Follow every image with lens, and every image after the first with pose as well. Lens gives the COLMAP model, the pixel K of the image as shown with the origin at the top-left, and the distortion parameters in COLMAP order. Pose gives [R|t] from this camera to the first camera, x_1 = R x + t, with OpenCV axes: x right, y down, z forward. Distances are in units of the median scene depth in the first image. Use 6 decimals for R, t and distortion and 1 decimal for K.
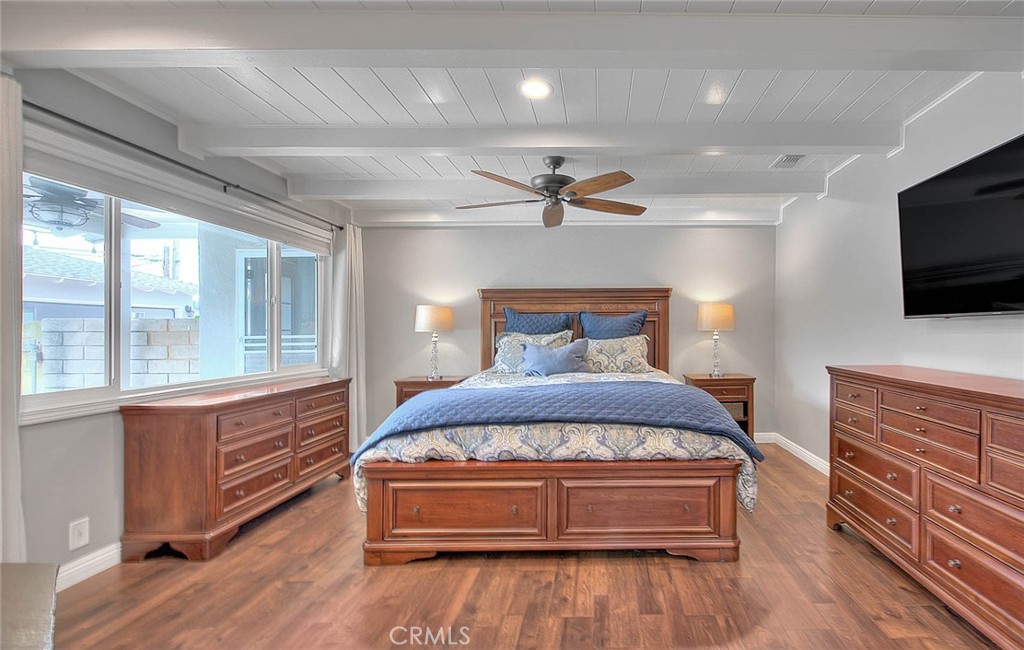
lens RADIAL K [[481.0, 0, 513.5], [0, 481.0, 331.9], [0, 0, 1]] dist [-0.005126, -0.003071]
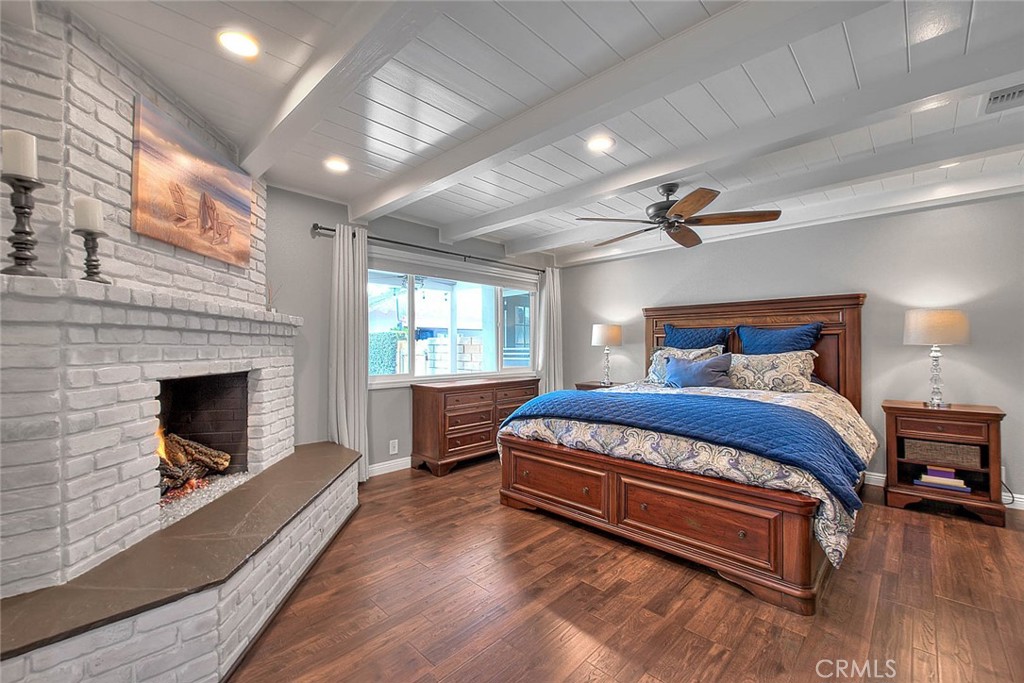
lens RADIAL K [[420.8, 0, 511.6], [0, 420.8, 342.3], [0, 0, 1]] dist [-0.004204, -0.000928]
pose [[0.709361, -0.001669, -0.704843, 0.610882], [-0.002713, 0.999983, -0.005098, -0.003912], [0.704840, 0.005529, 0.709345, 0.097157]]
